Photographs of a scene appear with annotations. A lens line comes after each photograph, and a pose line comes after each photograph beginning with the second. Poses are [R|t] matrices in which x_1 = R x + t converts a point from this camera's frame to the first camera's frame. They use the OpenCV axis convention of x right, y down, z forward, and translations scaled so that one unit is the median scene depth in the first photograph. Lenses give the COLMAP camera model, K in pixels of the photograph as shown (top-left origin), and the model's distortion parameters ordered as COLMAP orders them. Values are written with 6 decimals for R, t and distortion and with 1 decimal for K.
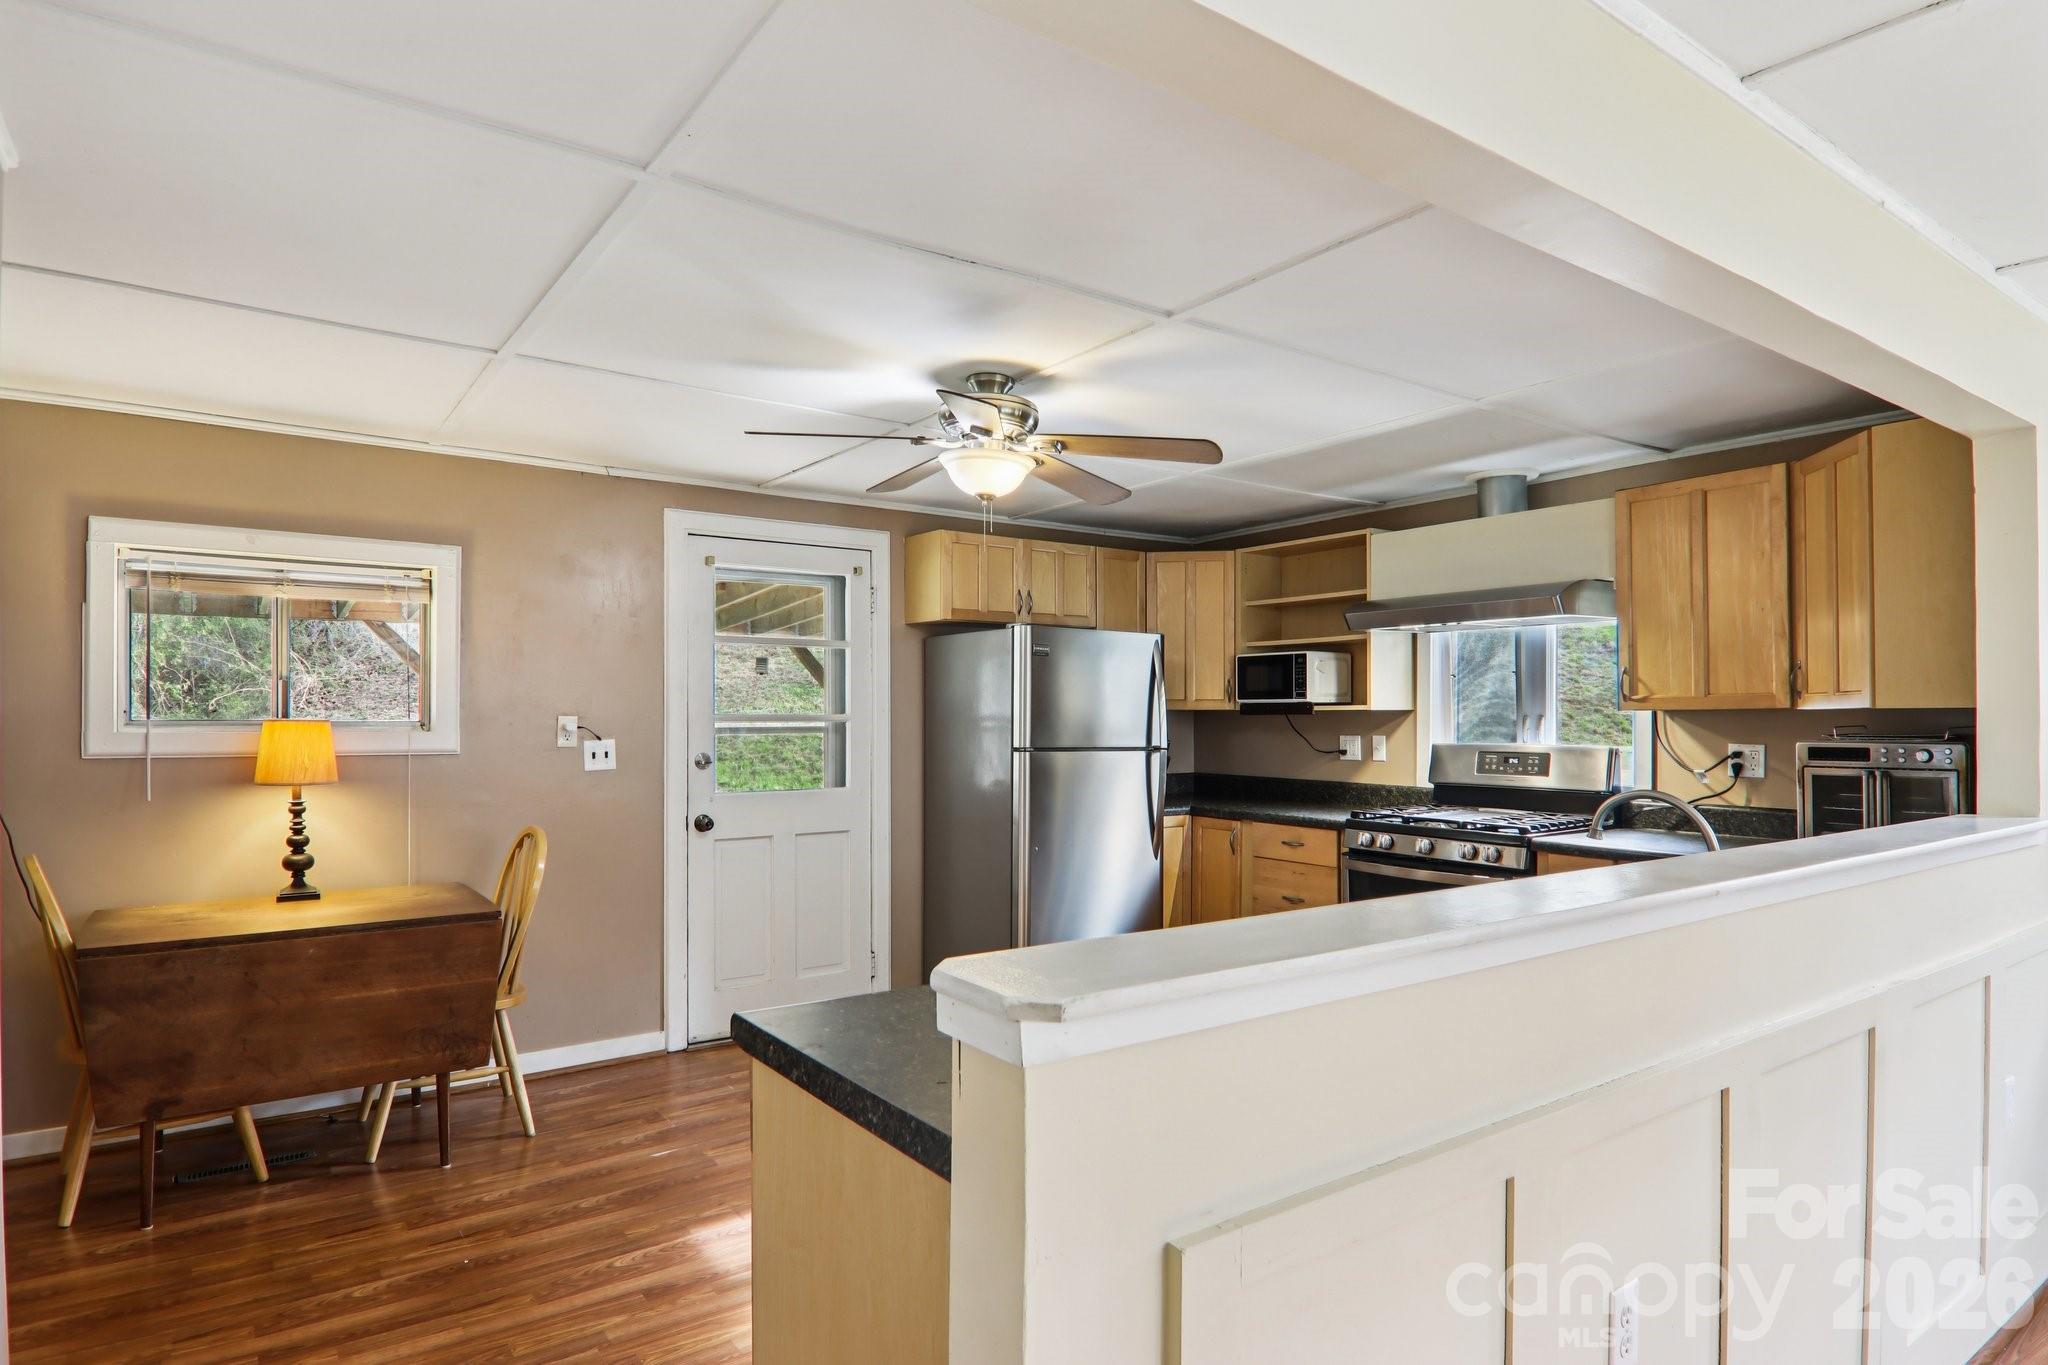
lens RADIAL K [[1152.3, 0, 1027.8], [0, 1152.3, 711.4], [0, 0, 1]] dist [0.013849, -0.020618]
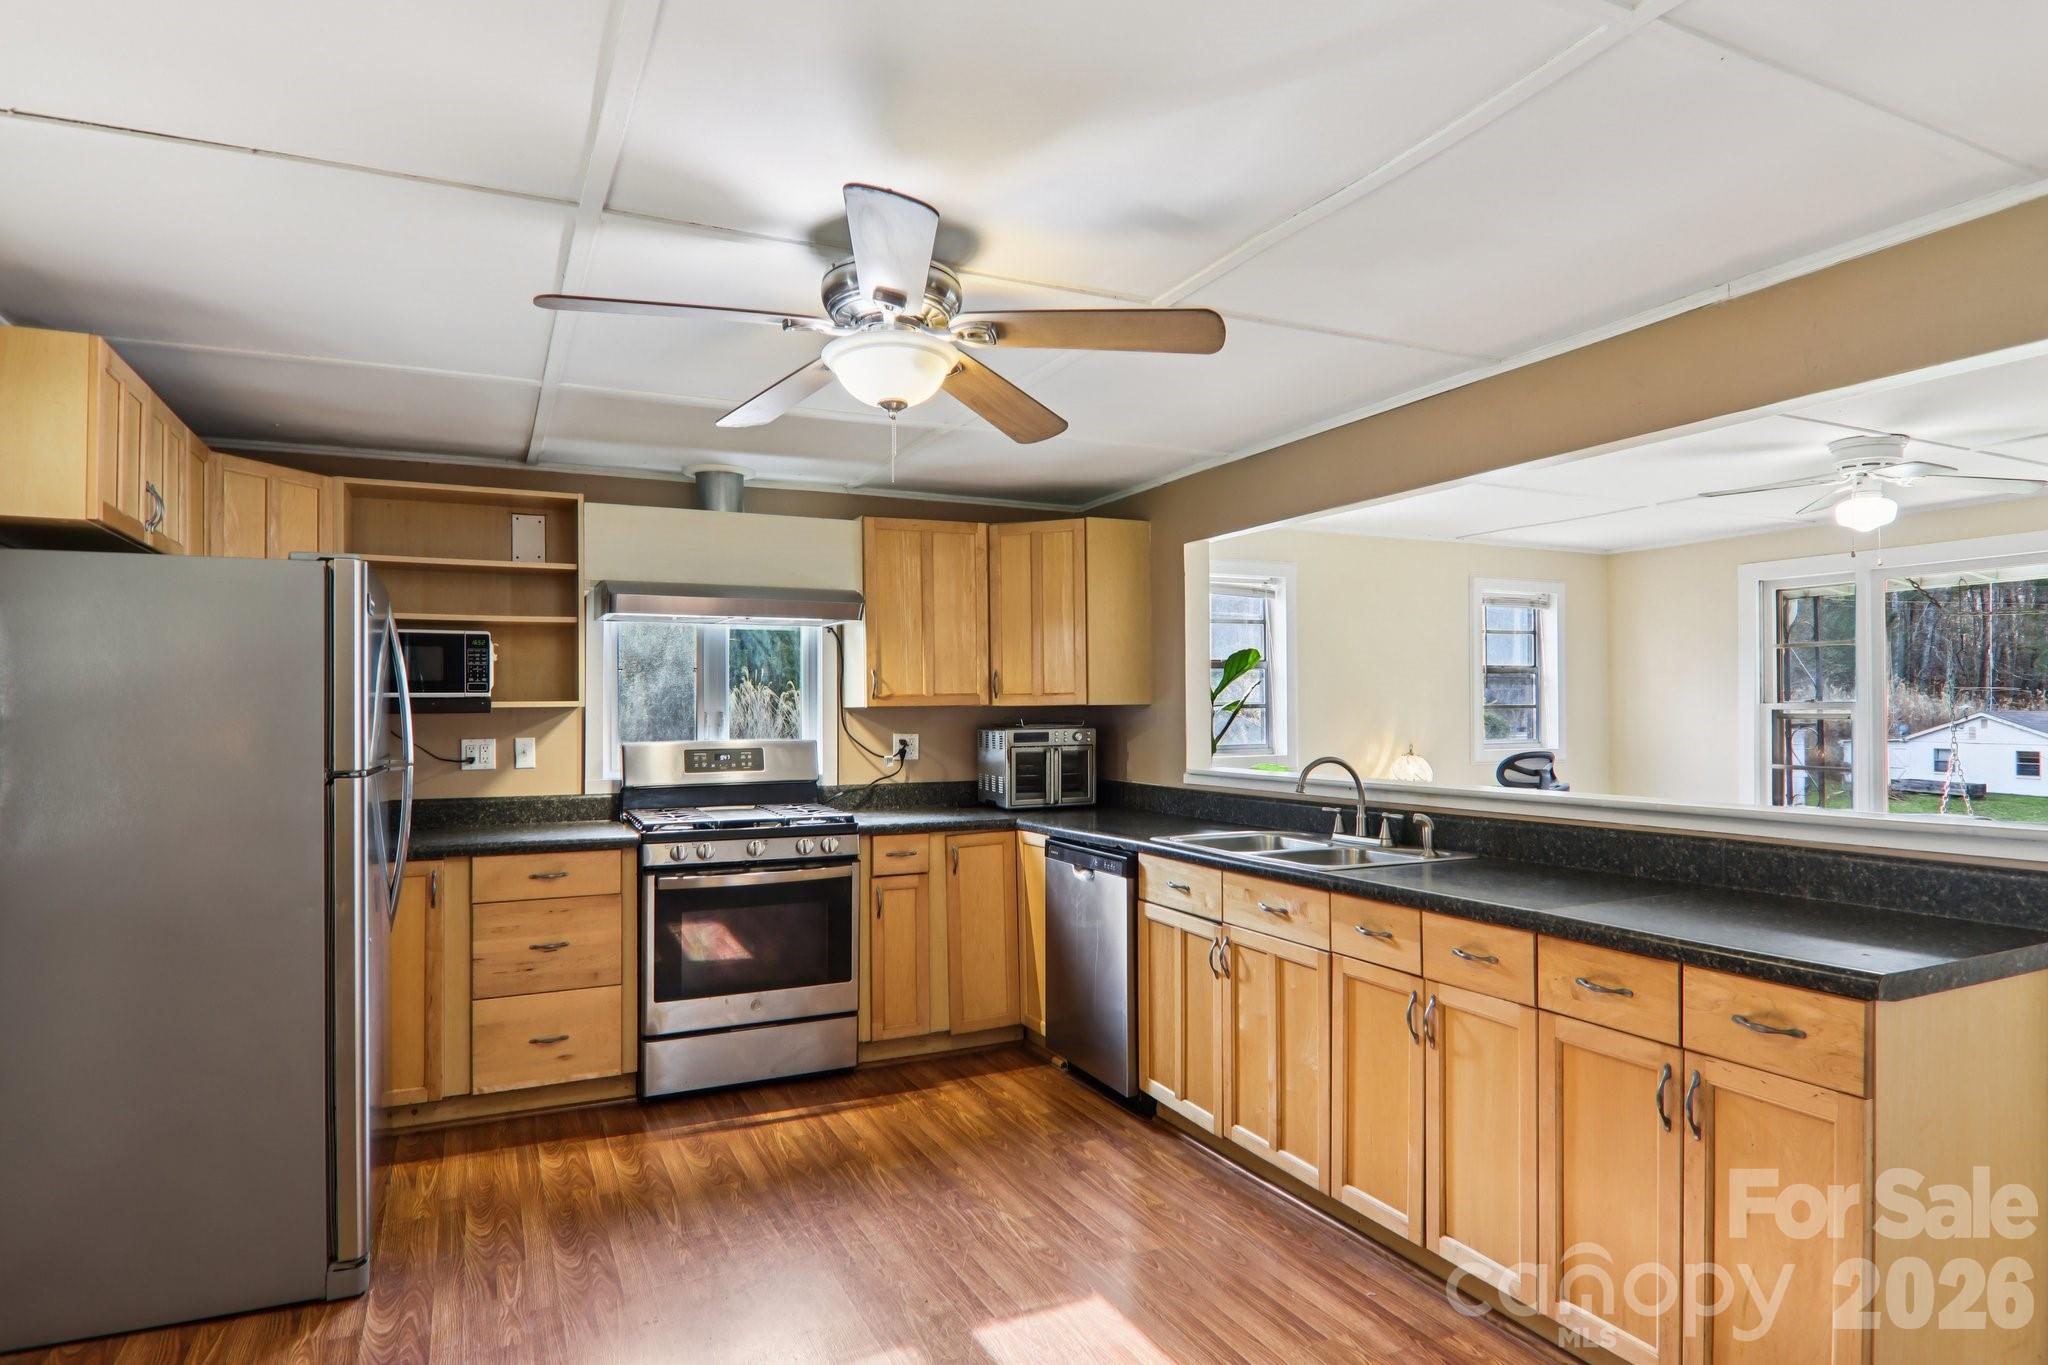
lens RADIAL K [[1152.3, 0, 1027.8], [0, 1152.3, 711.4], [0, 0, 1]] dist [0.013849, -0.020618]
pose [[0.174226, -0.002260, 0.984703, -0.651176], [0.003691, 0.999992, 0.001642, 0.002469], [-0.984699, 0.003349, 0.174233, 0.706018]]
